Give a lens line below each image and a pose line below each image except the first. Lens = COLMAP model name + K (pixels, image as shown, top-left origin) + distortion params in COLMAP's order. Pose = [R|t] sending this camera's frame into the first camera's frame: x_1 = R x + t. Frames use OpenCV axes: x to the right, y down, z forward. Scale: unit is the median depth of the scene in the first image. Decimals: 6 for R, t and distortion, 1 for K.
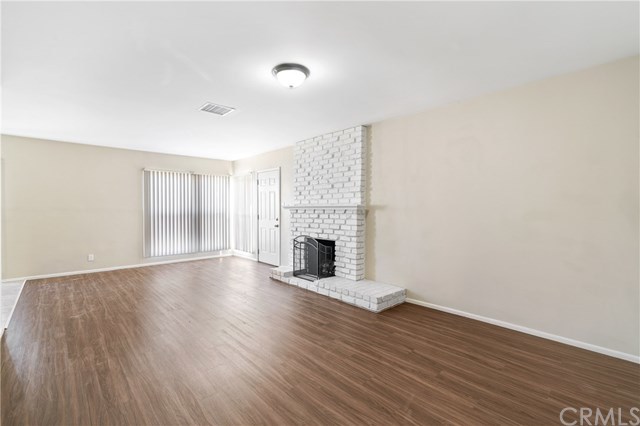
lens RADIAL K [[293.2, 0, 323.1], [0, 293.2, 212.9], [0, 0, 1]] dist [-0.006046, -0.000938]
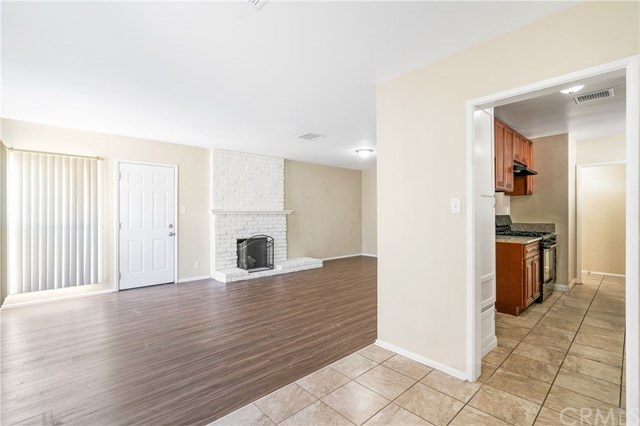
lens RADIAL K [[293.2, 0, 322.0], [0, 293.2, 212.9], [0, 0, 1]] dist [-0.006046, -0.000938]
pose [[-0.006091, 0.000655, 0.999981, -1.362776], [0.019859, 0.999803, -0.000534, -0.009798], [-0.999784, 0.019855, -0.006102, 0.791605]]
